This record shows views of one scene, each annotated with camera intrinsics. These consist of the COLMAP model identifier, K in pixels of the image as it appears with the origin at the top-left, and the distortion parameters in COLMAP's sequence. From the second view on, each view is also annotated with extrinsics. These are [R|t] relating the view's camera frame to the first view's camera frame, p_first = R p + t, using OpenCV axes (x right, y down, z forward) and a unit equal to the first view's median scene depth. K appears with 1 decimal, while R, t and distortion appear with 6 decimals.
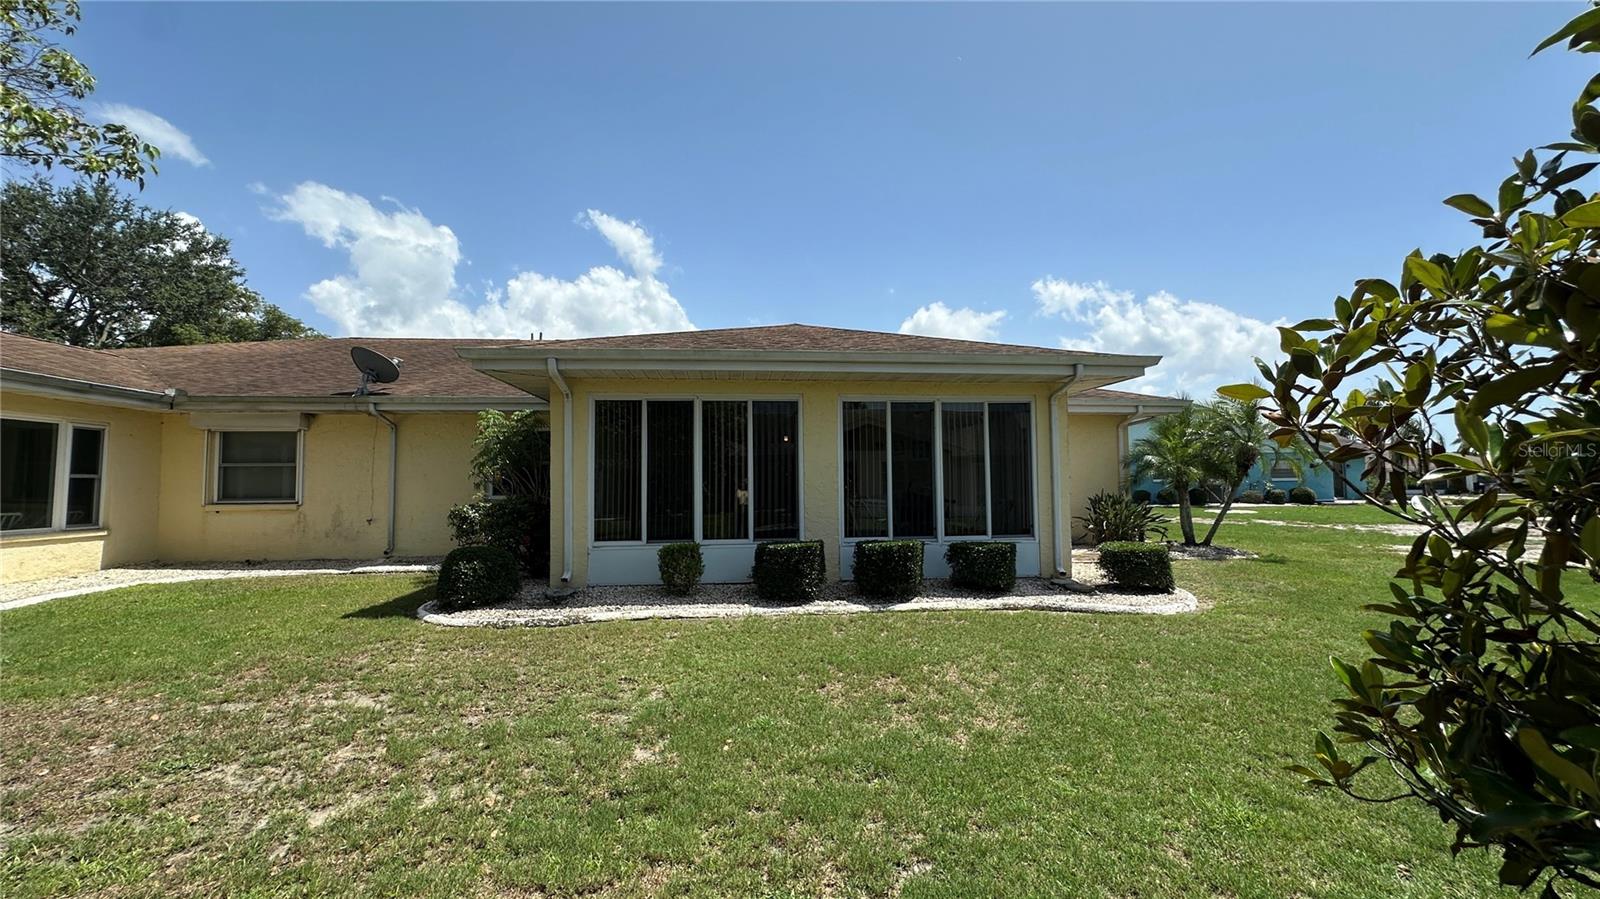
lens RADIAL K [[654.8, 0, 812.9], [0, 654.8, 447.9], [0, 0, 1]] dist [0.002880, -0.001501]
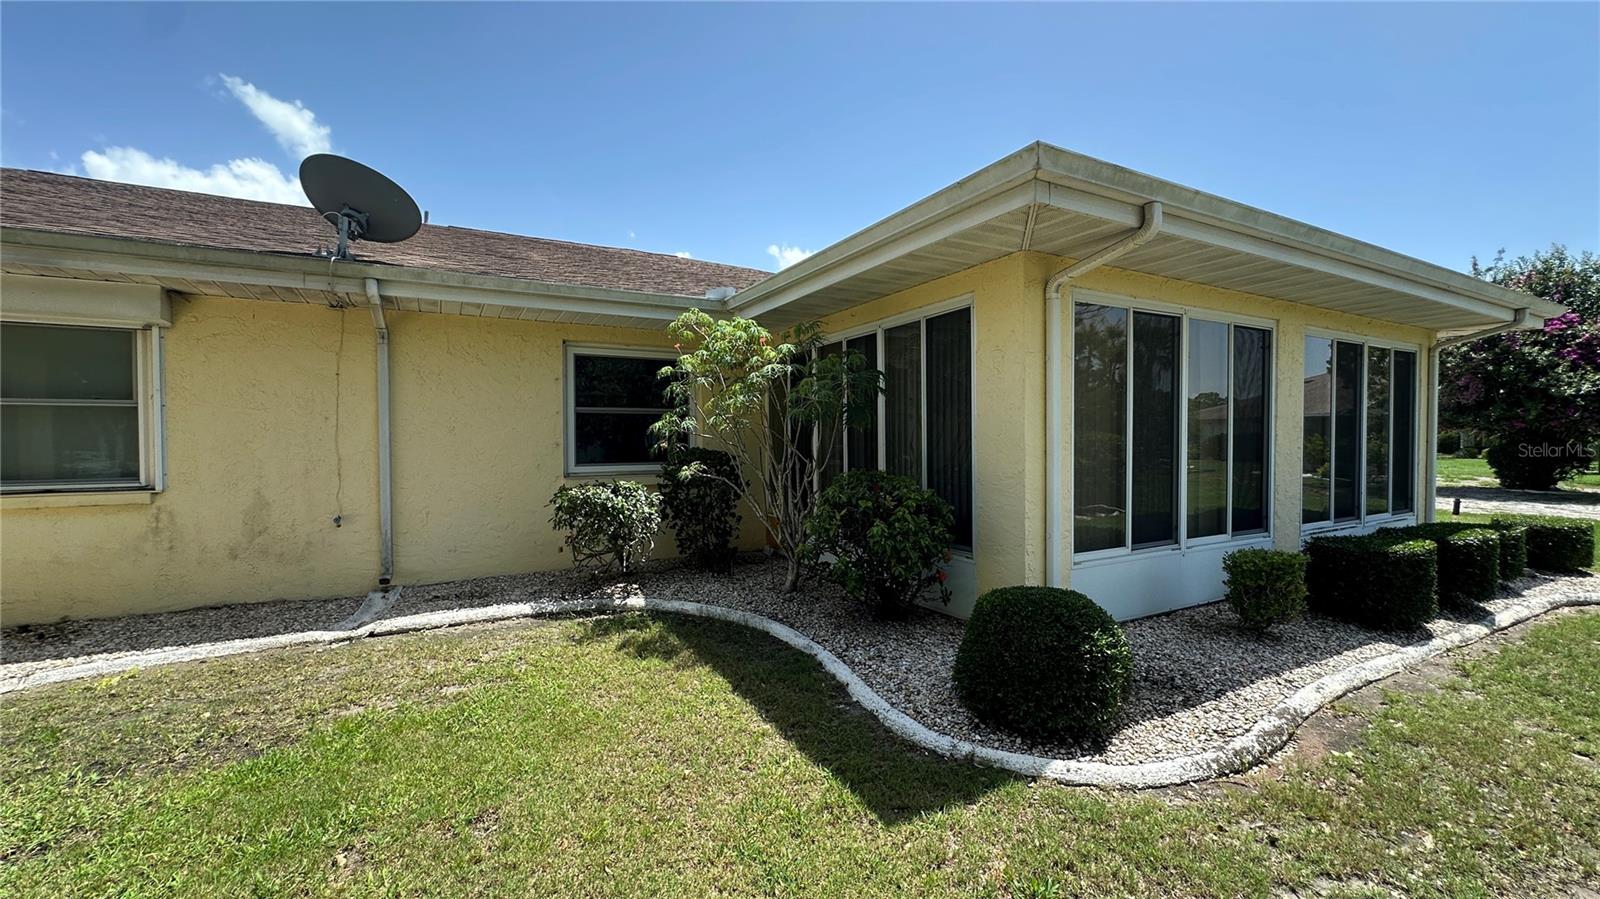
lens RADIAL K [[654.8, 0, 796.6], [0, 654.8, 458.9], [0, 0, 1]] dist [0.002880, -0.001501]
pose [[0.922235, -0.005115, 0.386597, -0.546118], [-0.025920, 0.996845, 0.075022, 0.017750], [-0.385761, -0.079209, 0.919192, 0.408827]]
